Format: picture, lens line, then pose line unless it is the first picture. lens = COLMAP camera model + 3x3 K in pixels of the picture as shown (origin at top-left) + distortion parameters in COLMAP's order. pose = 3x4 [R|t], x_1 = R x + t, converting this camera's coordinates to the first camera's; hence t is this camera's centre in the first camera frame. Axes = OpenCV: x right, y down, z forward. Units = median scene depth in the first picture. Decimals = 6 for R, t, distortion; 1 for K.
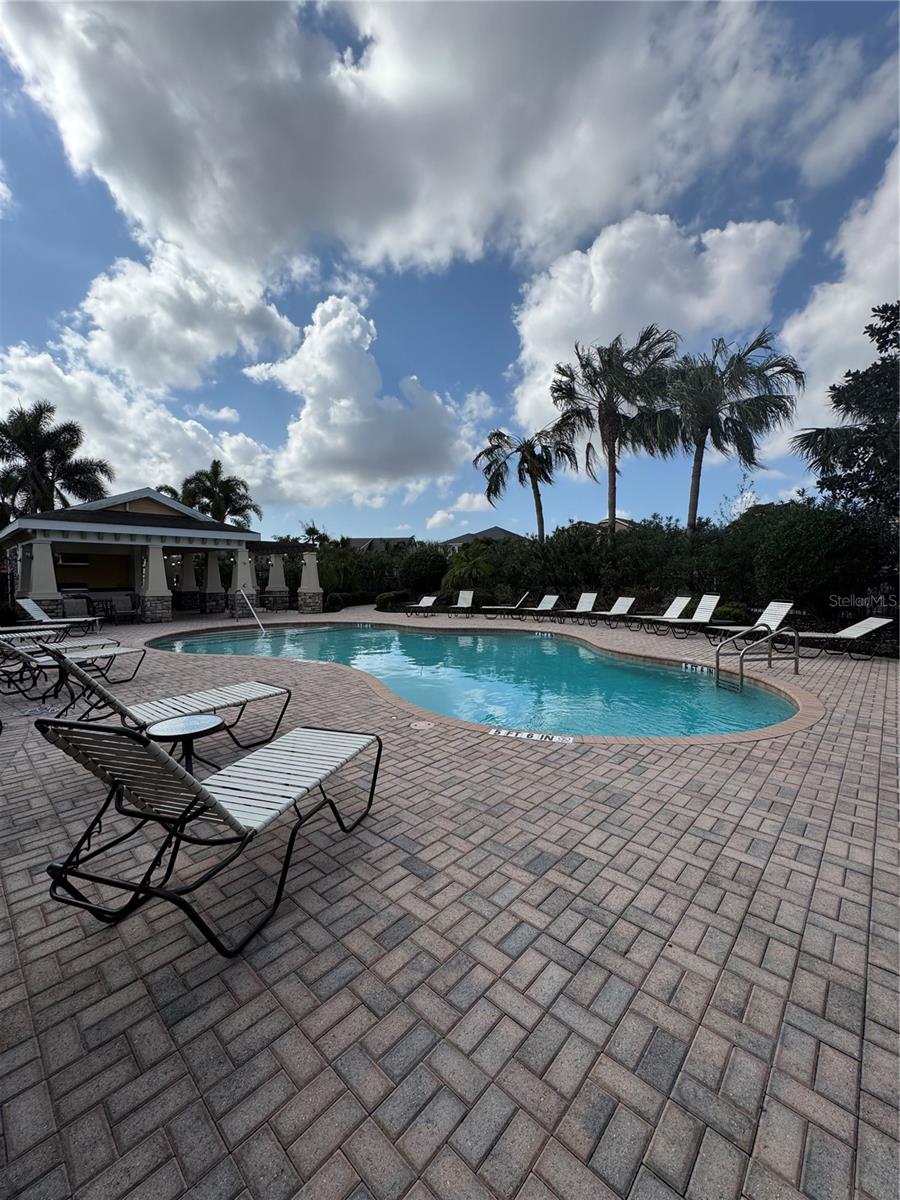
lens RADIAL K [[481.3, 0, 451.9], [0, 481.3, 596.0], [0, 0, 1]] dist [-0.010315, 0.002789]
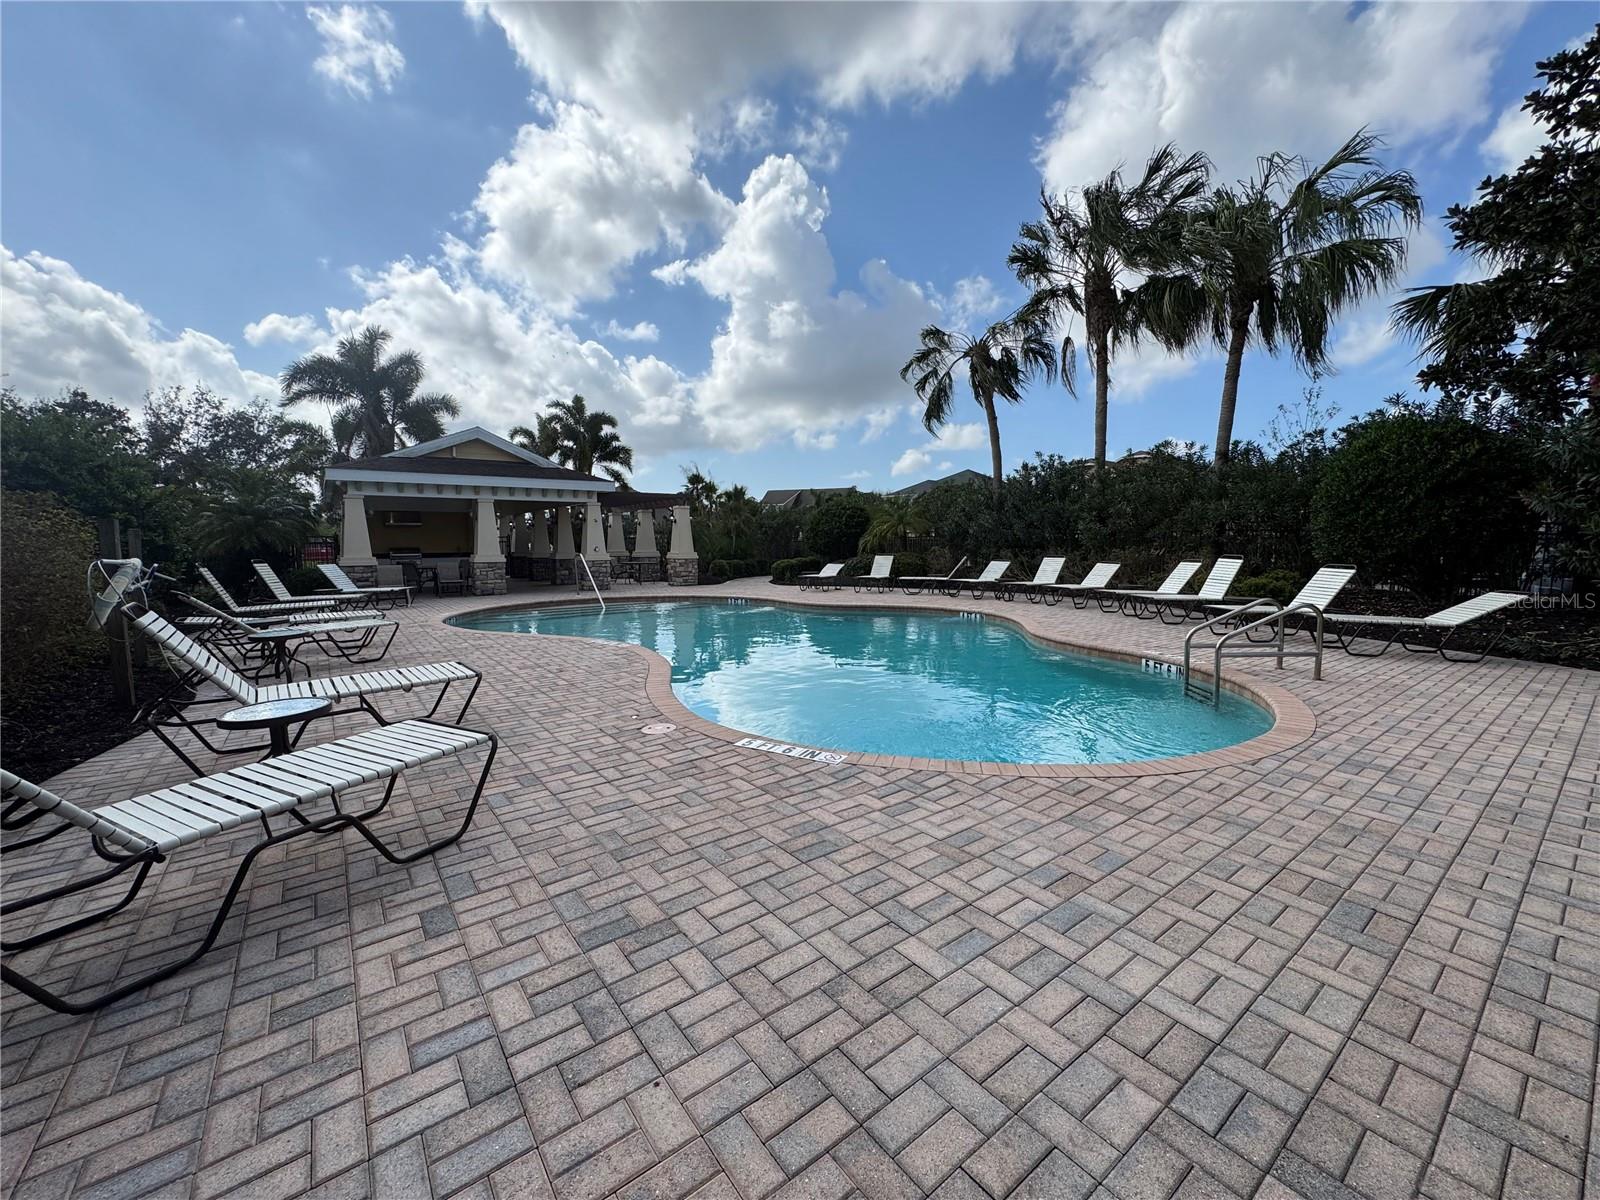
lens RADIAL K [[641.7, 0, 804.8], [0, 641.7, 600.8], [0, 0, 1]] dist [-0.010315, 0.002789]
pose [[0.984644, 0.010036, -0.174284, 0.102654], [-0.000991, 0.998651, 0.051910, 0.009194], [0.174570, -0.050940, 0.983326, 0.034390]]
